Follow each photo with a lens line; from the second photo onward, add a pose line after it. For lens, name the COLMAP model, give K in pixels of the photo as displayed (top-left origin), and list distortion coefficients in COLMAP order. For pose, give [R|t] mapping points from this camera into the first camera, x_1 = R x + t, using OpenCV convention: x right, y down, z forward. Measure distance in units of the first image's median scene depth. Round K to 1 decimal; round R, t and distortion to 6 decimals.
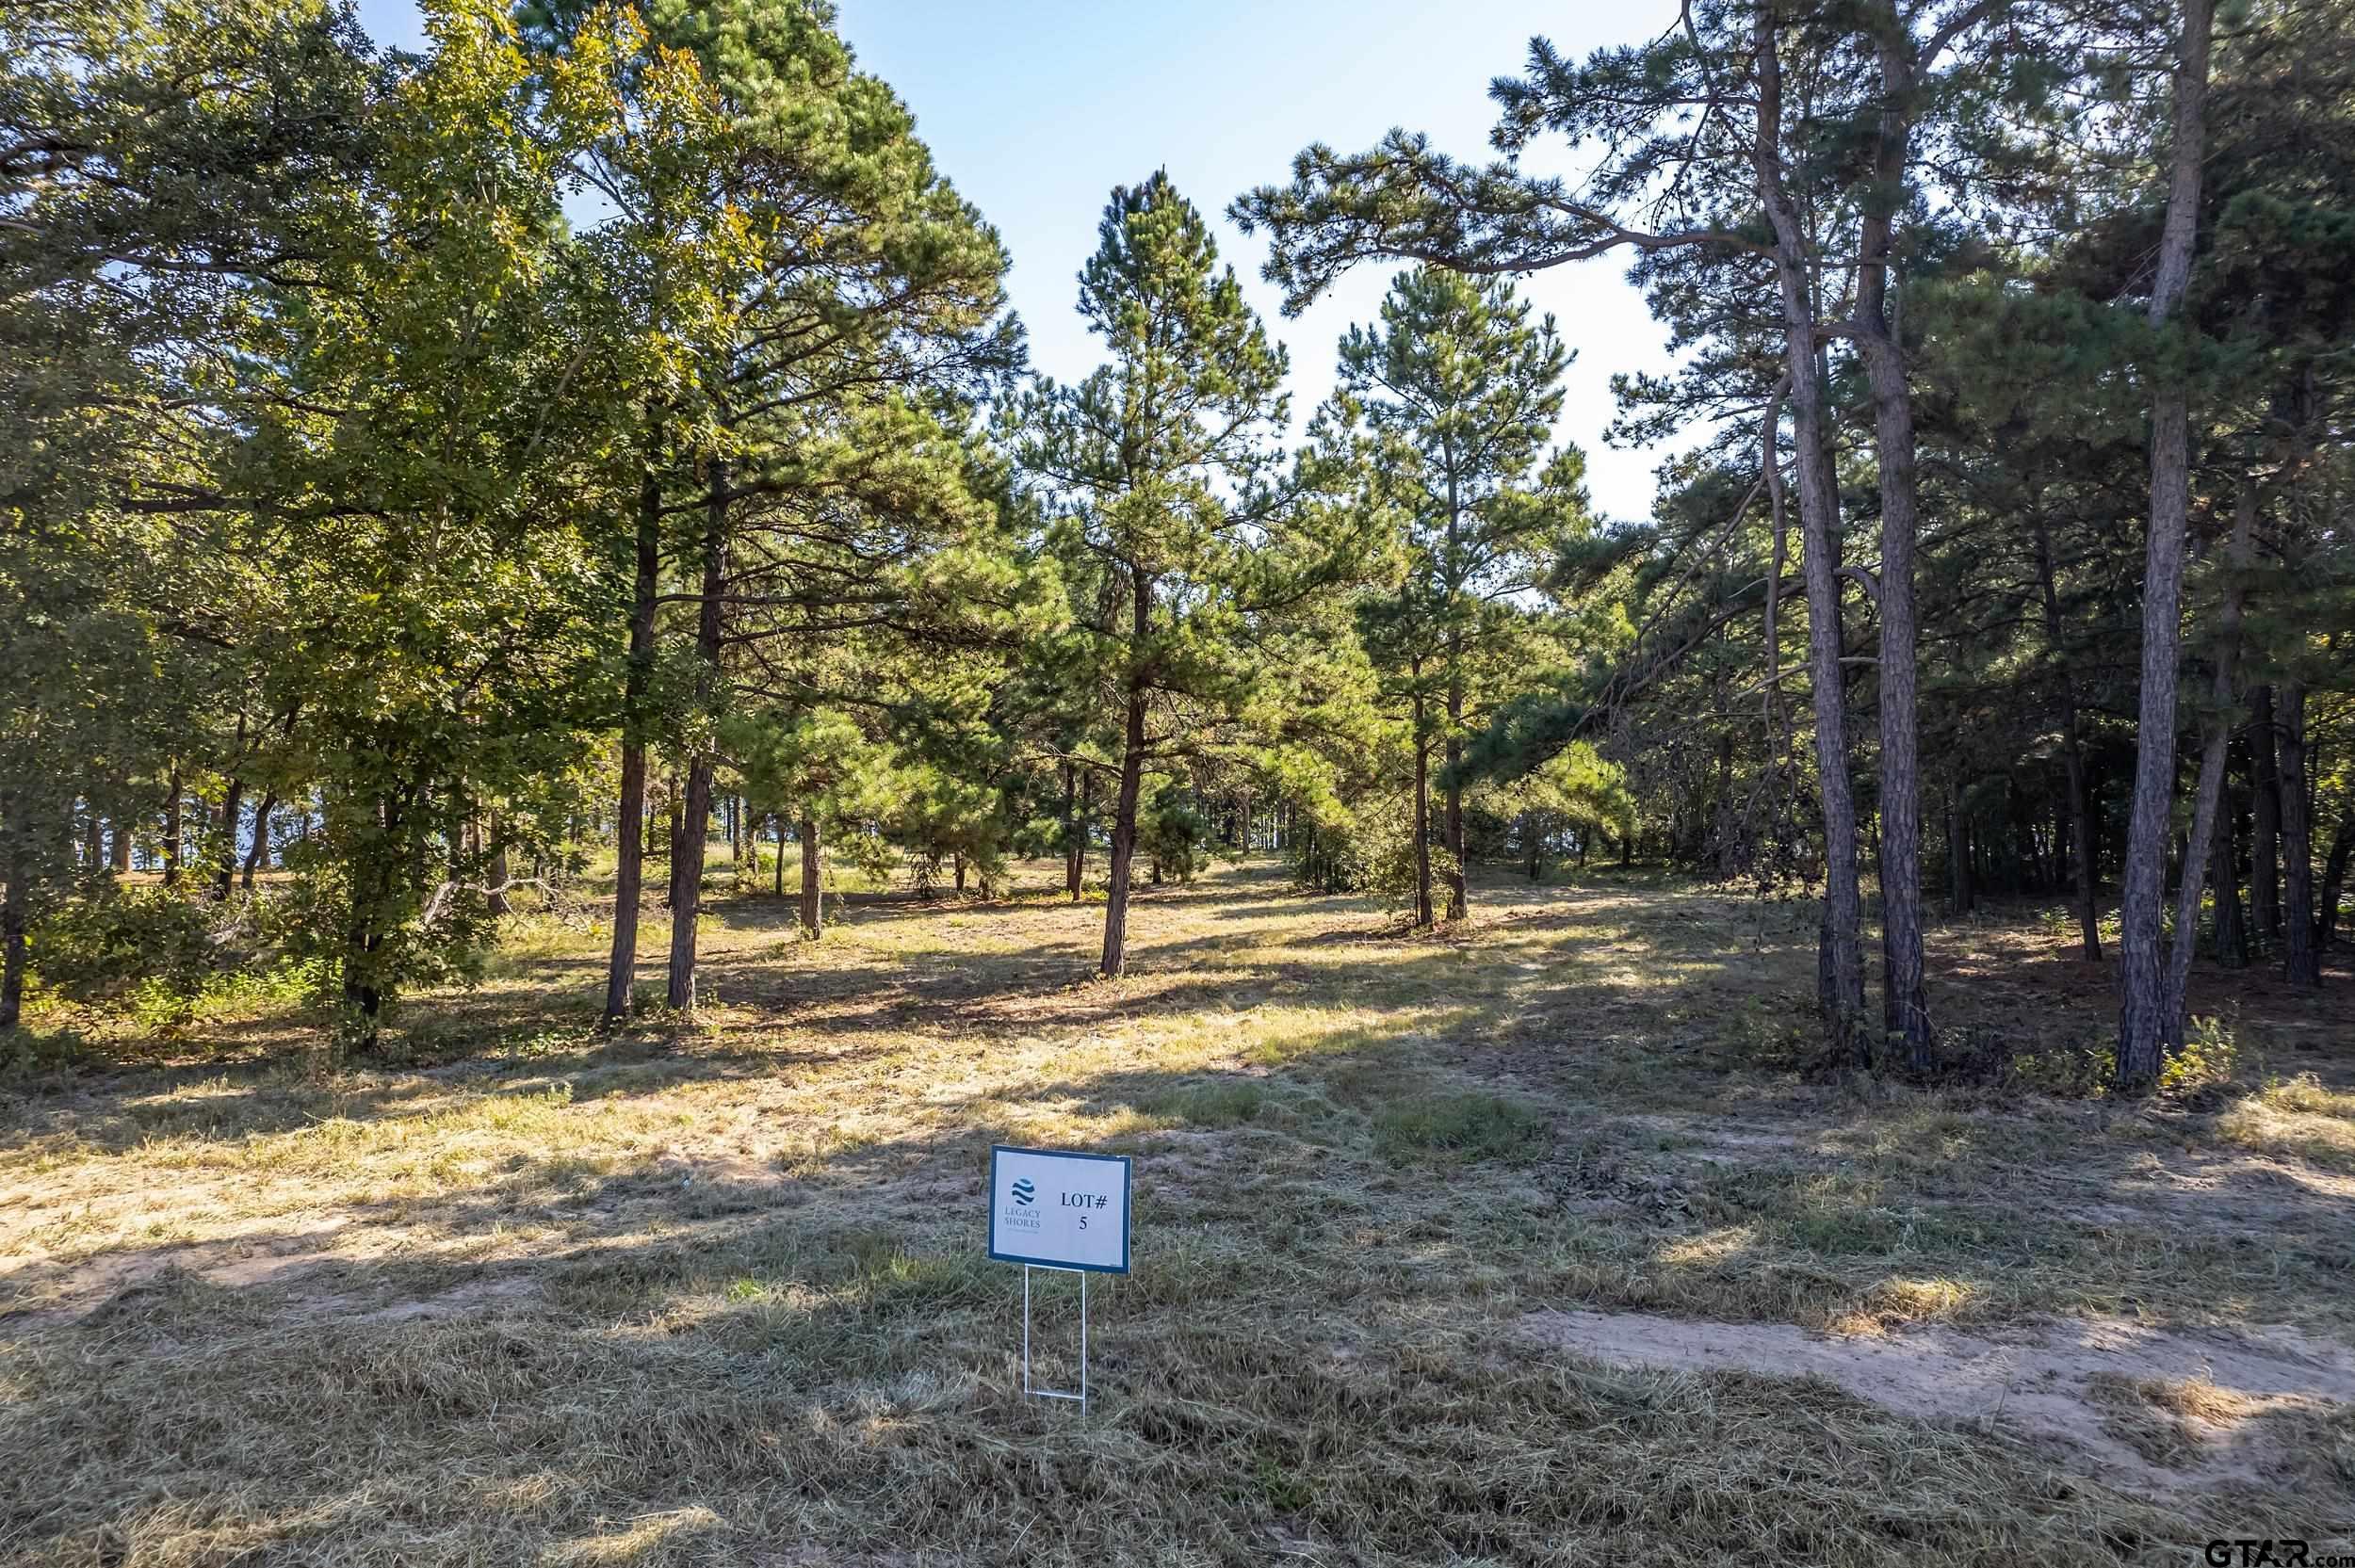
lens RADIAL K [[1505.9, 0, 1180.9], [0, 1505.9, 779.7], [0, 0, 1]] dist [-0.076895, 0.065730]
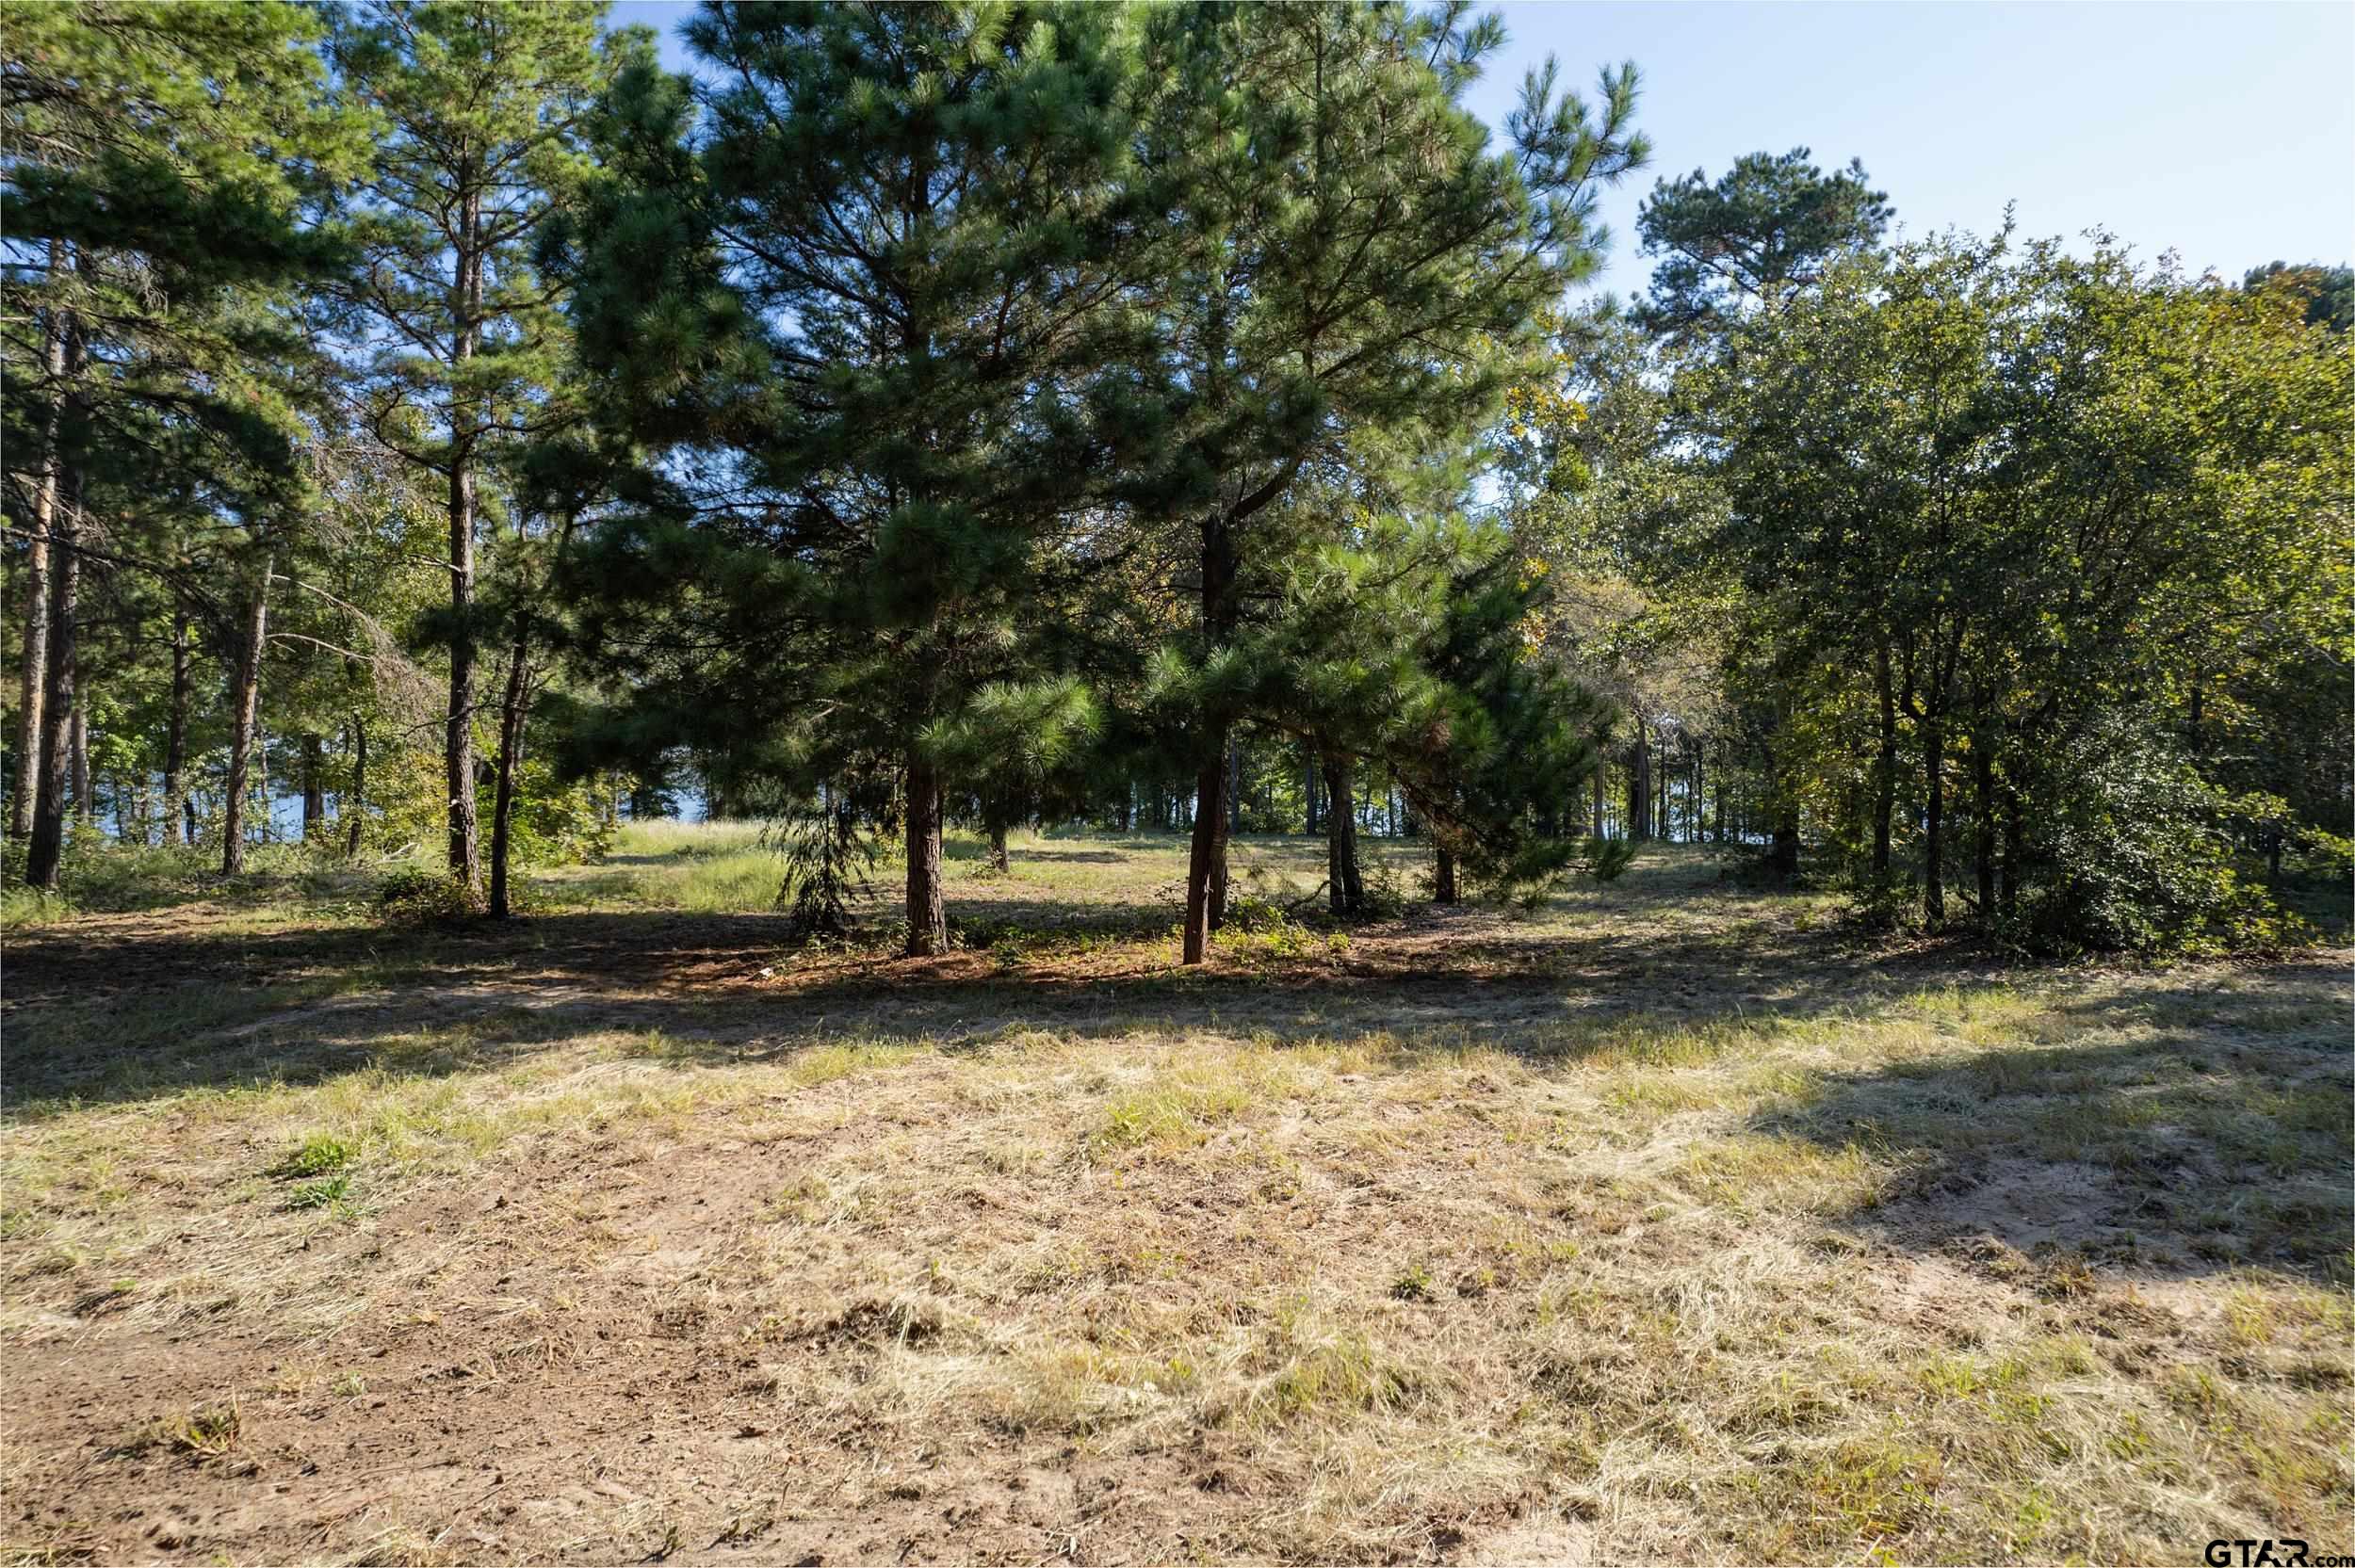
lens RADIAL K [[1505.9, 0, 1180.9], [0, 1505.9, 779.7], [0, 0, 1]] dist [-0.076895, 0.065730]
pose [[0.982956, 0.002090, -0.183831, -0.018490], [-0.002357, 0.999996, -0.001235, 0.059465], [0.183828, 0.001647, 0.982957, 0.982033]]
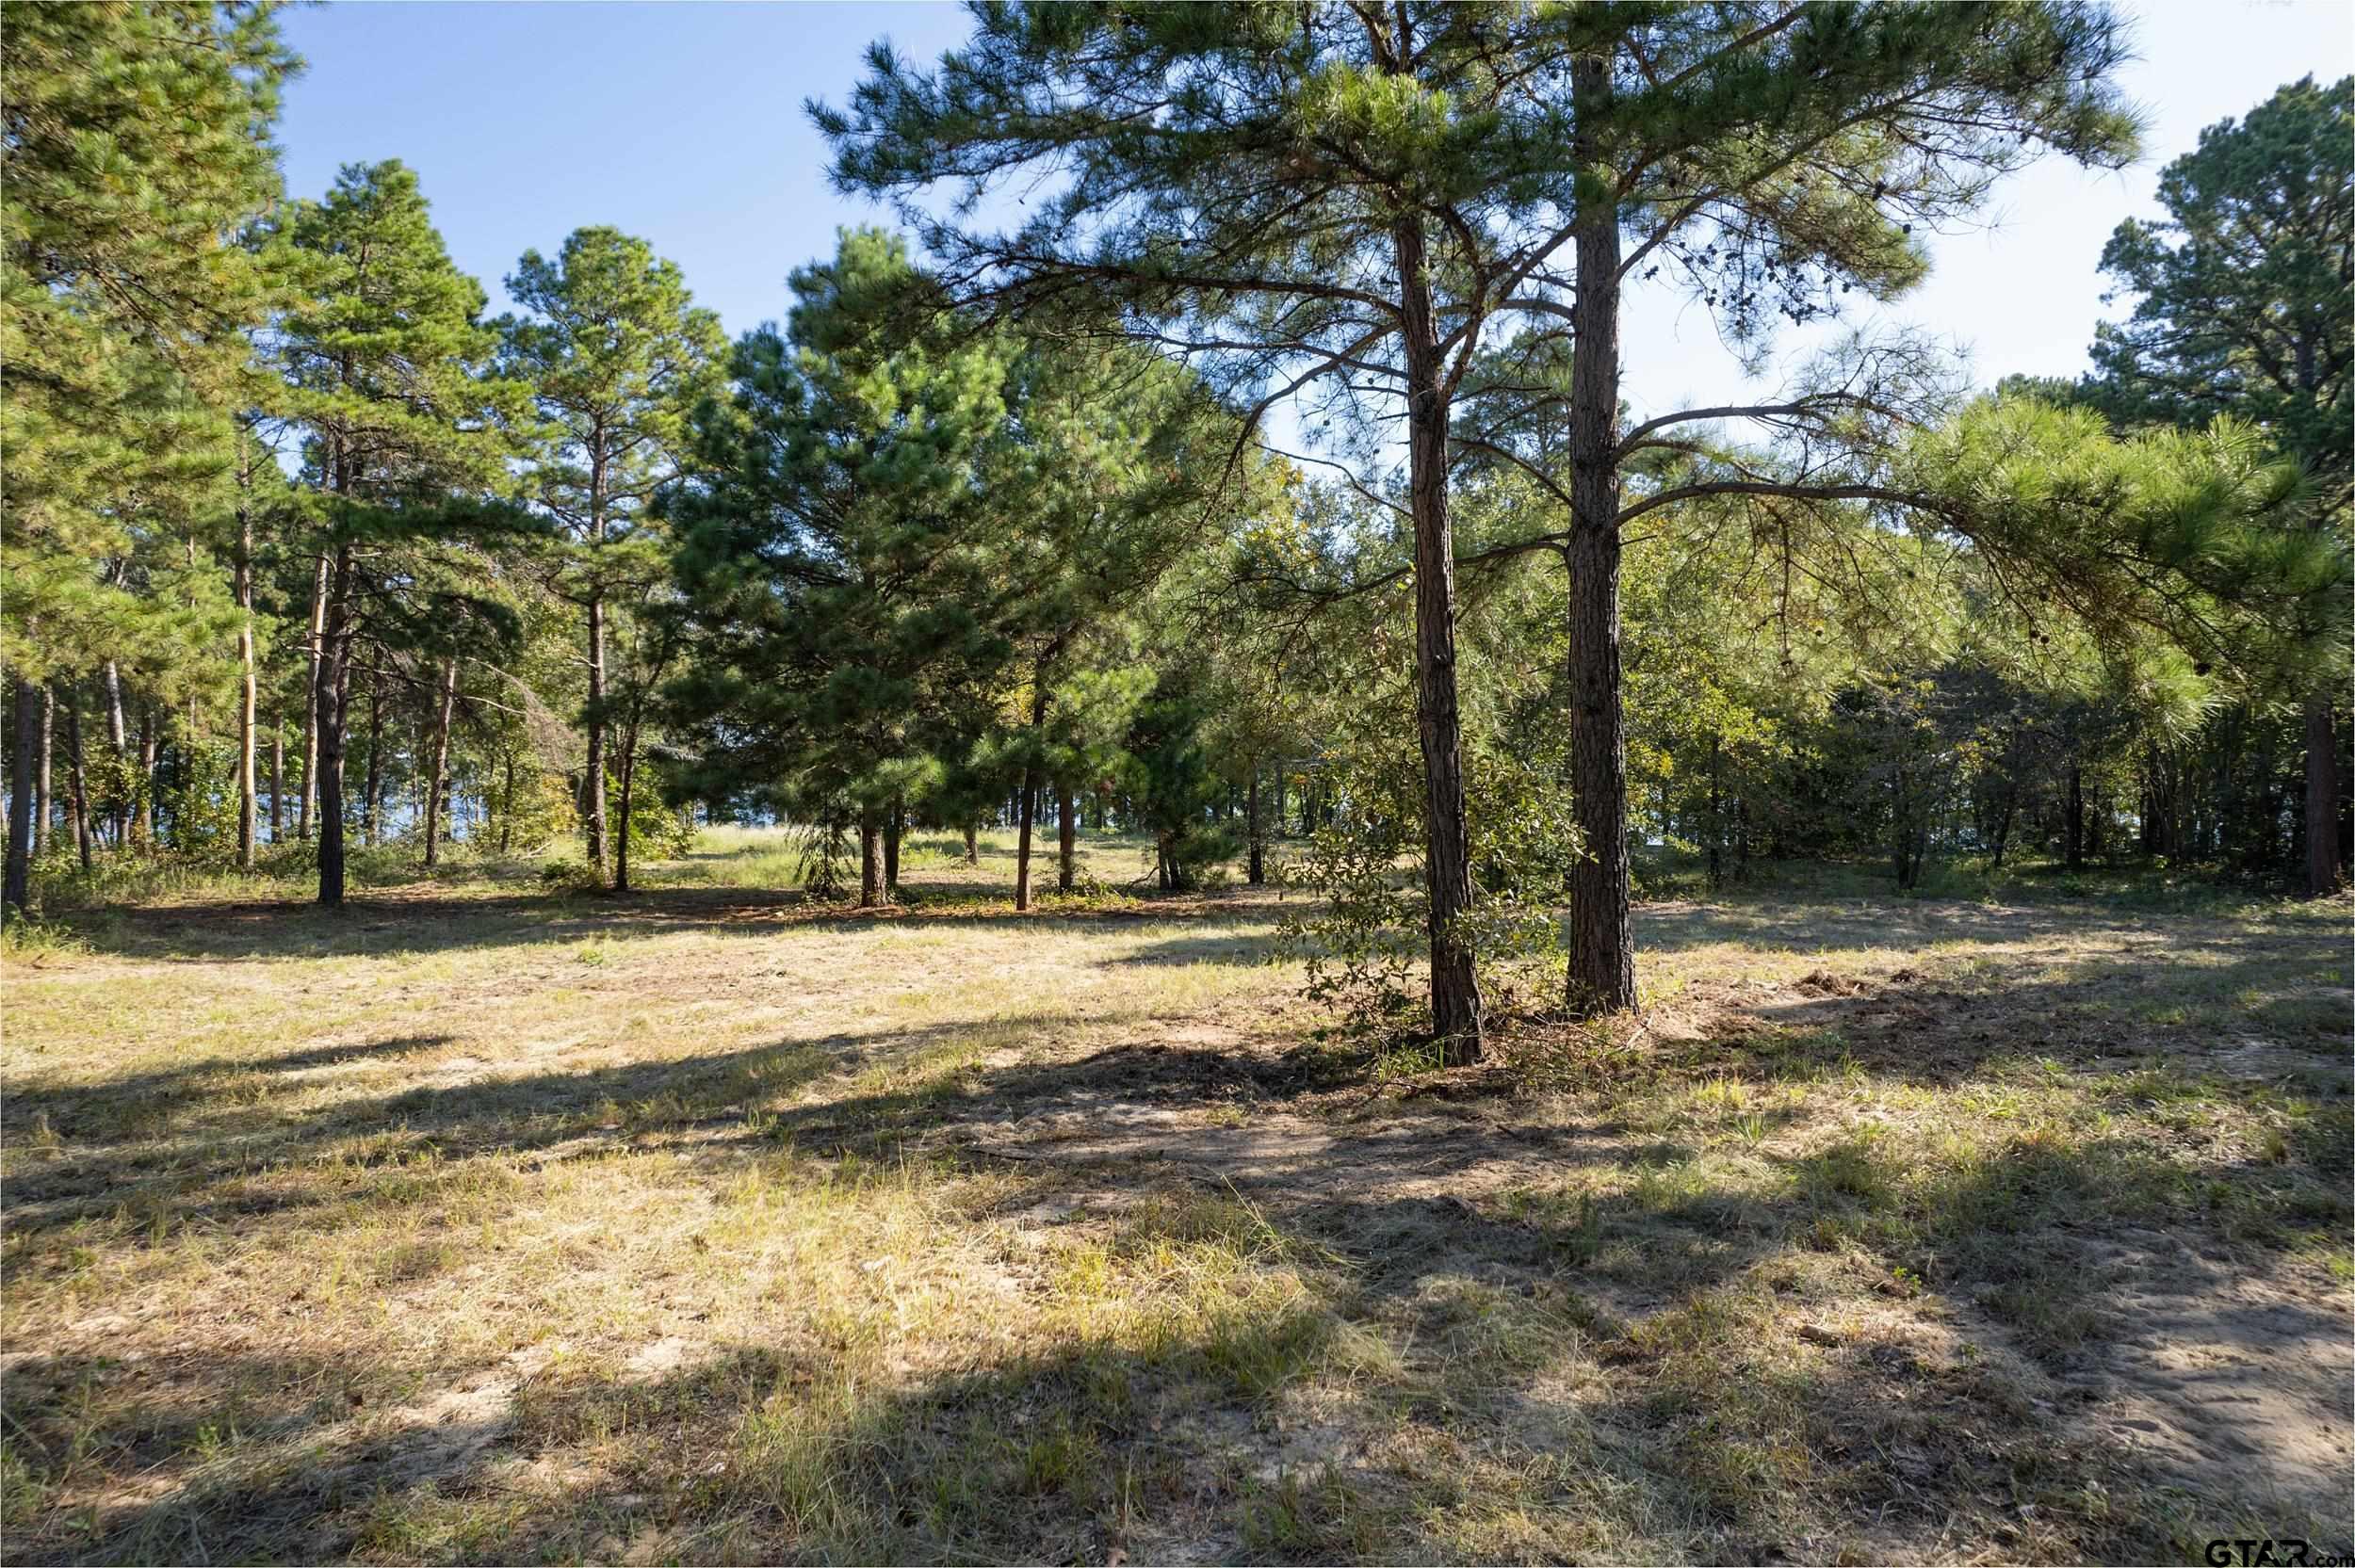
lens RADIAL K [[1505.9, 0, 1180.9], [0, 1505.9, 779.7], [0, 0, 1]] dist [-0.076895, 0.065730]
pose [[0.973339, 0.000110, -0.229371, 0.166886], [-0.000804, 0.999995, -0.002933, 0.047254], [0.229369, 0.003039, 0.973335, 0.674525]]
